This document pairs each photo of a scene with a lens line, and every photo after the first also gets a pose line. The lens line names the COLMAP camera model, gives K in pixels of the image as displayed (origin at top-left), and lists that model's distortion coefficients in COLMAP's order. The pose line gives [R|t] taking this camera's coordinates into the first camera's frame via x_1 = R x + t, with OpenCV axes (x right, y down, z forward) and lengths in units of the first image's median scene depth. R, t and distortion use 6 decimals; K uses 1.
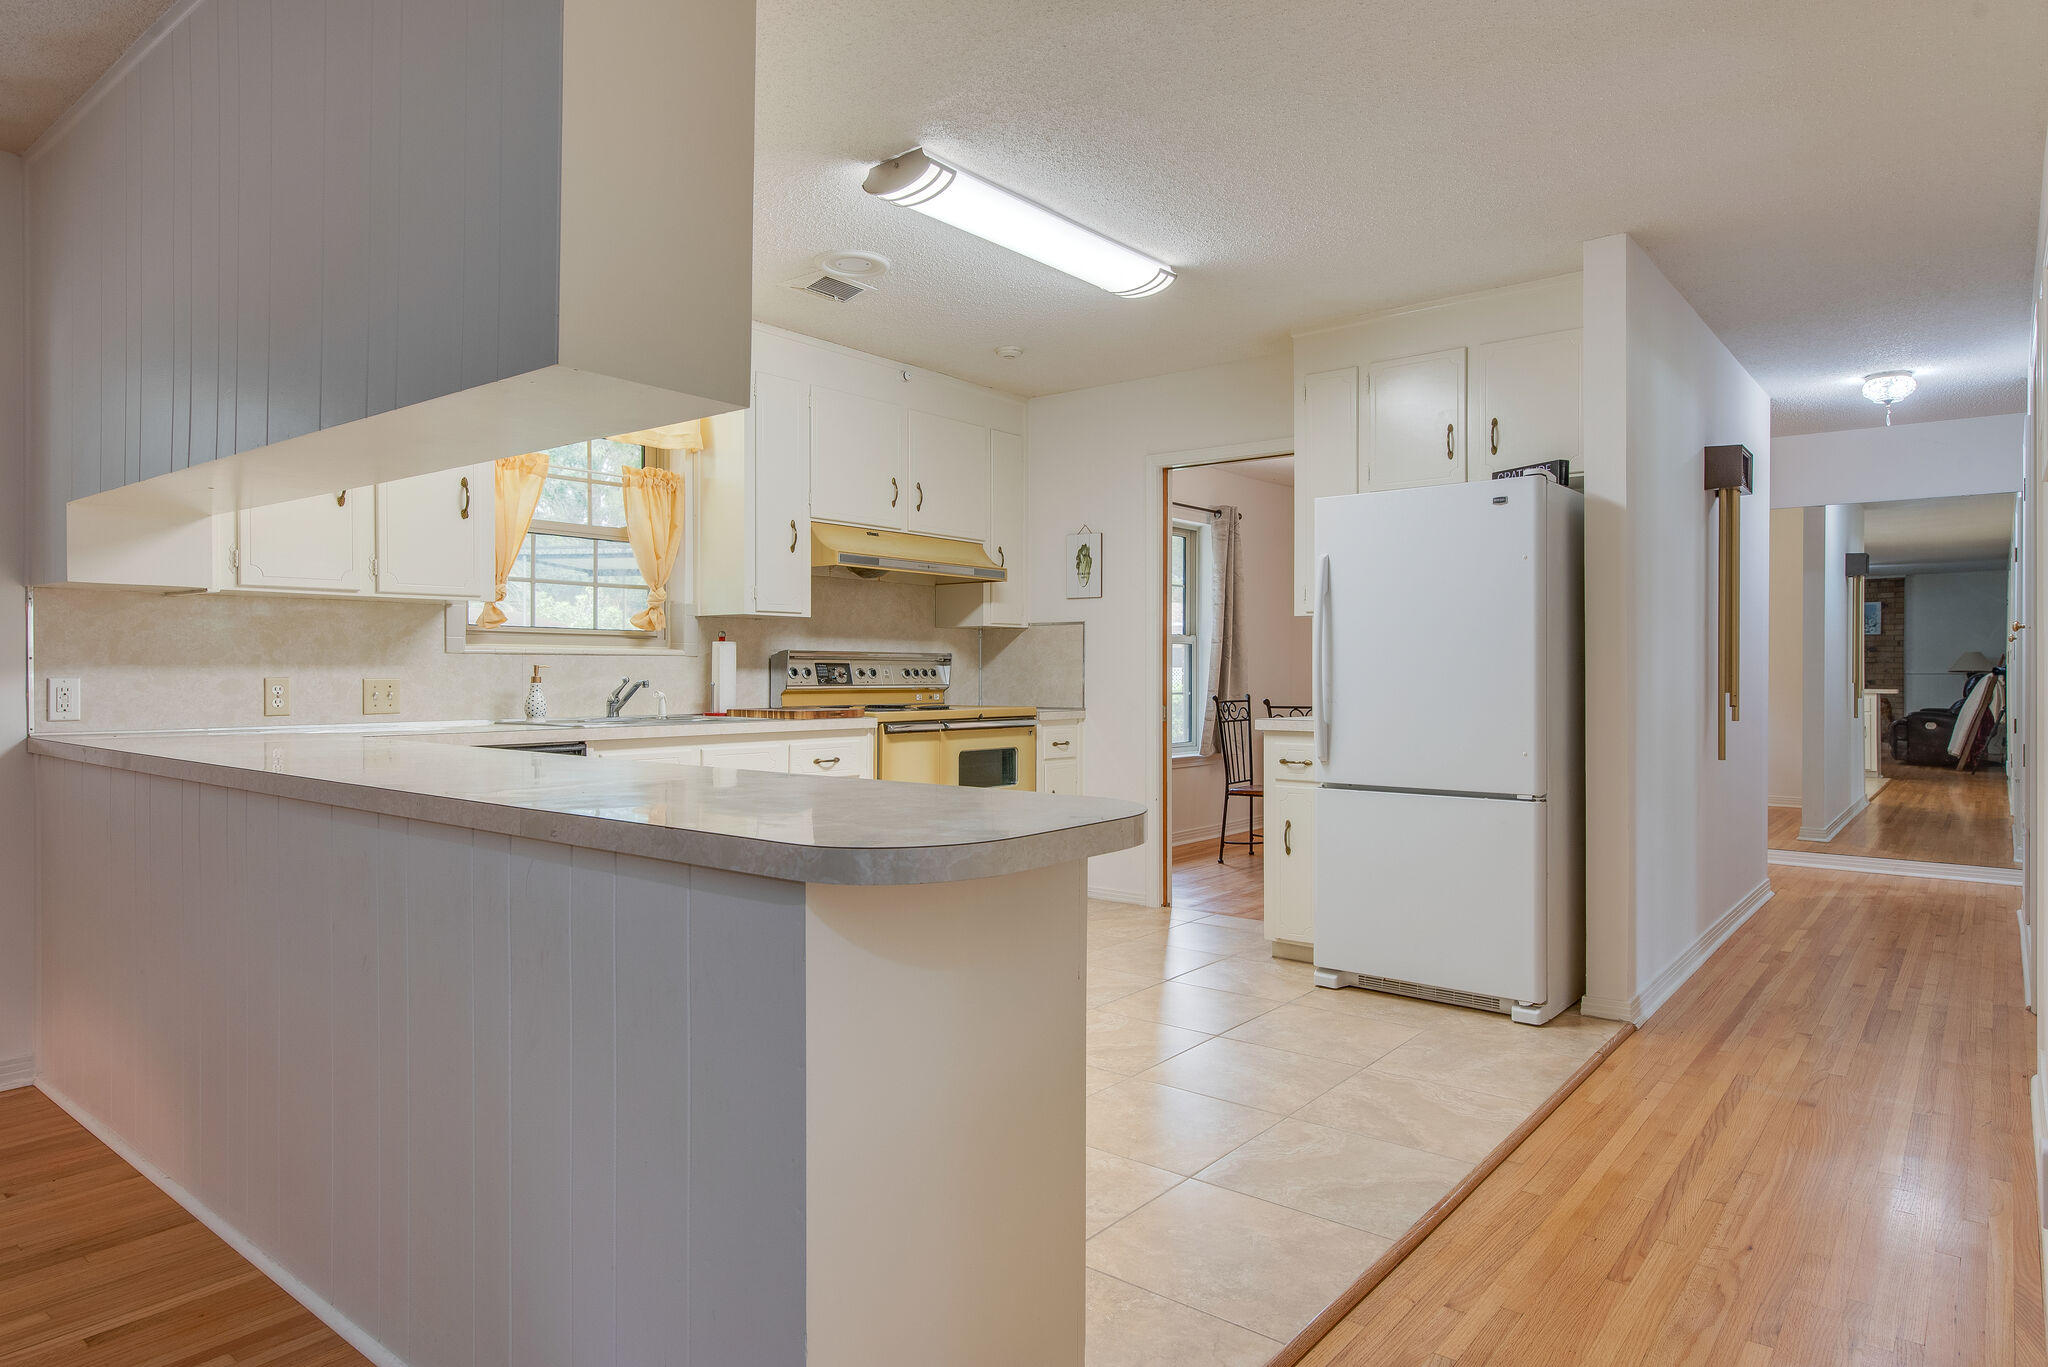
lens RADIAL K [[1220.0, 0, 1024.0], [0, 1220.0, 683.5], [0, 0, 1]] dist [0.000401, -0.000010]
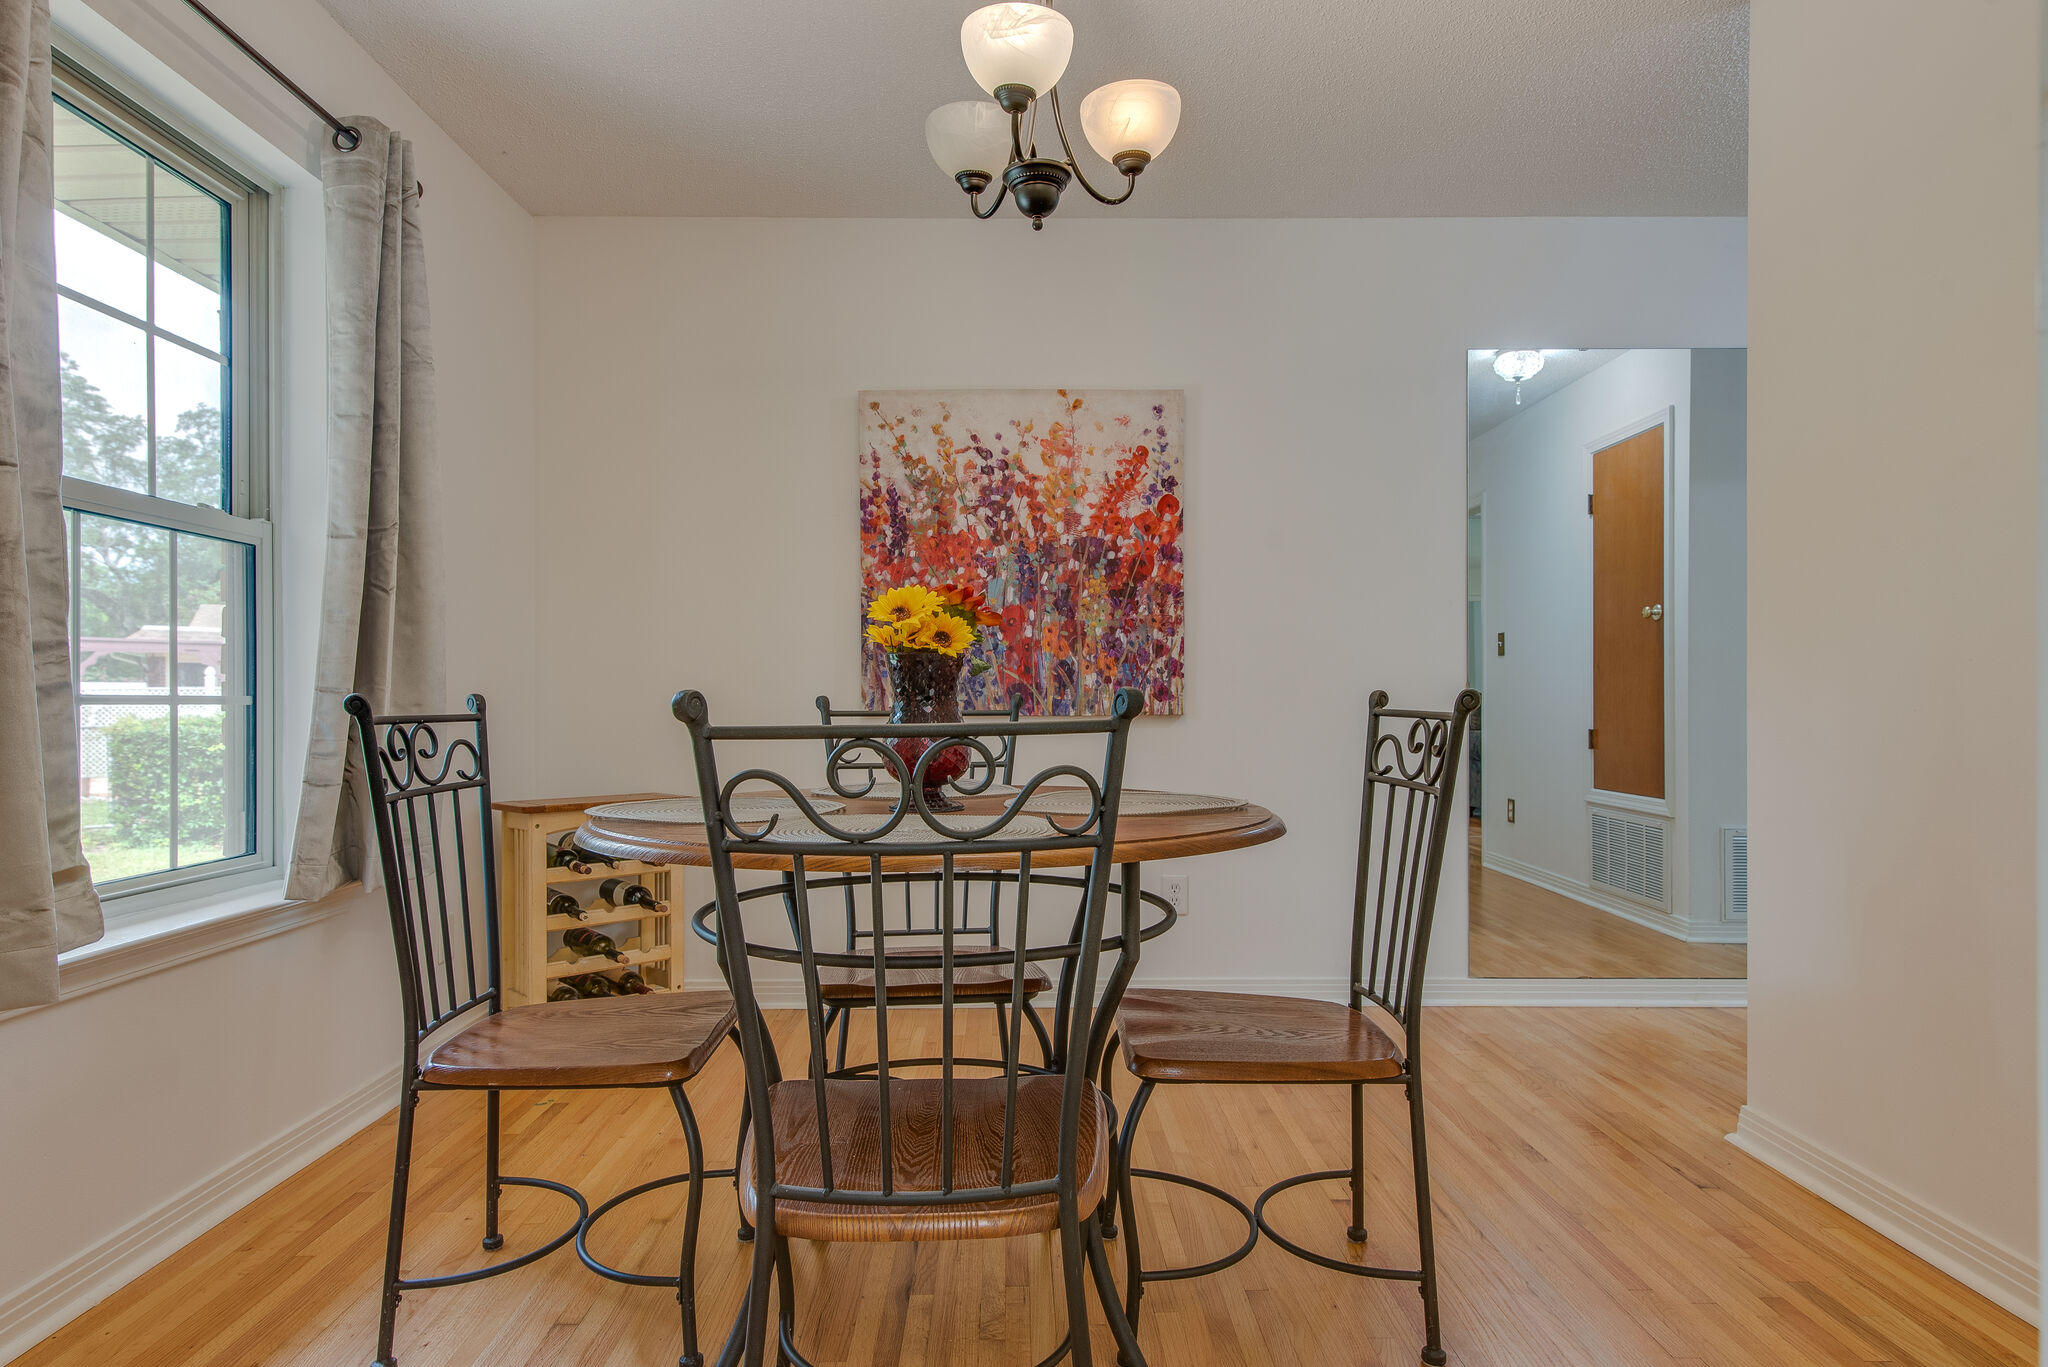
lens RADIAL K [[1220.0, 0, 1024.0], [0, 1220.0, 683.5], [0, 0, 1]] dist [0.000401, -0.000010]
pose [[0.774235, -0.002103, 0.632895, 0.092993], [0.015459, 0.999759, -0.015589, 0.011807], [-0.632709, 0.021853, 0.774081, 0.639637]]
